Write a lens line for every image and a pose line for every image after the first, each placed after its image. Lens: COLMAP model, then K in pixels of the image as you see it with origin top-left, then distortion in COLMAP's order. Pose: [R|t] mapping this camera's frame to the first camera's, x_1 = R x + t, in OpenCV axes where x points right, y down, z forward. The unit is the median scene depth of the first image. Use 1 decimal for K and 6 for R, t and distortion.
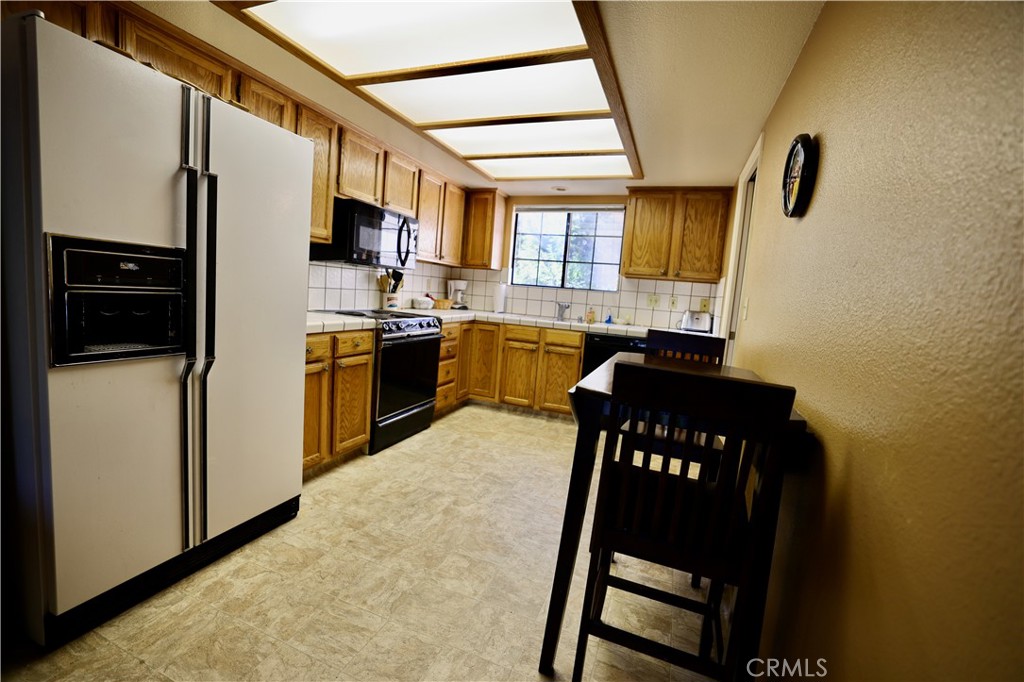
lens RADIAL K [[439.0, 0, 515.9], [0, 439.0, 333.7], [0, 0, 1]] dist [-0.024484, 0.004291]
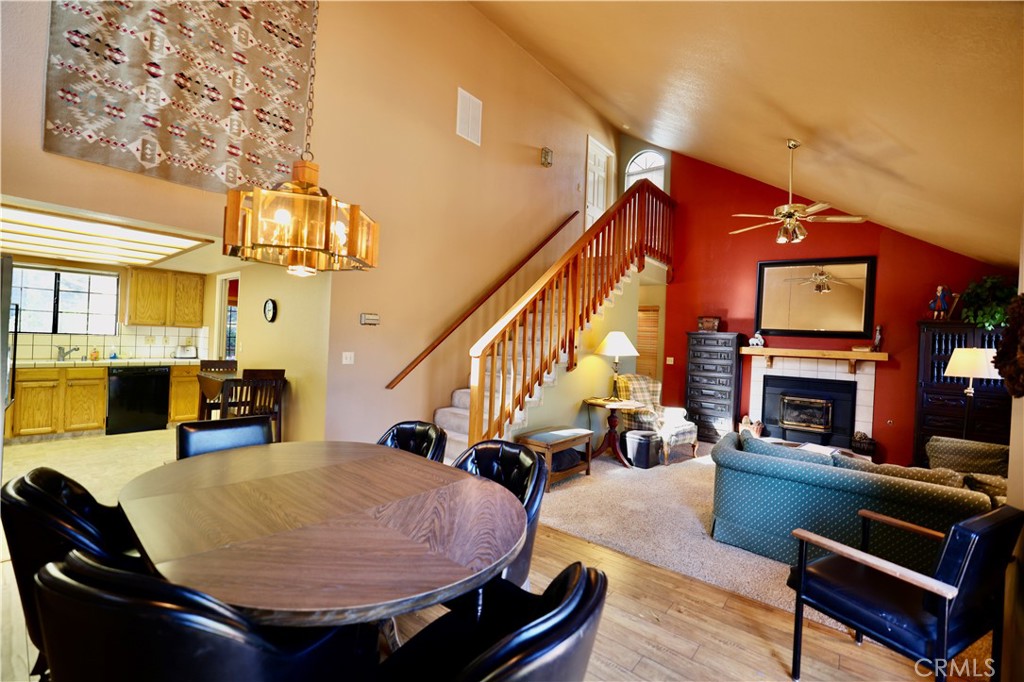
lens RADIAL K [[439.0, 0, 513.9], [0, 439.0, 339.3], [0, 0, 1]] dist [-0.024484, 0.004291]
pose [[0.329173, -0.065629, 0.941986, -0.671580], [0.085390, 0.995563, 0.039523, -0.032742], [-0.940401, 0.067426, 0.333316, -0.654604]]
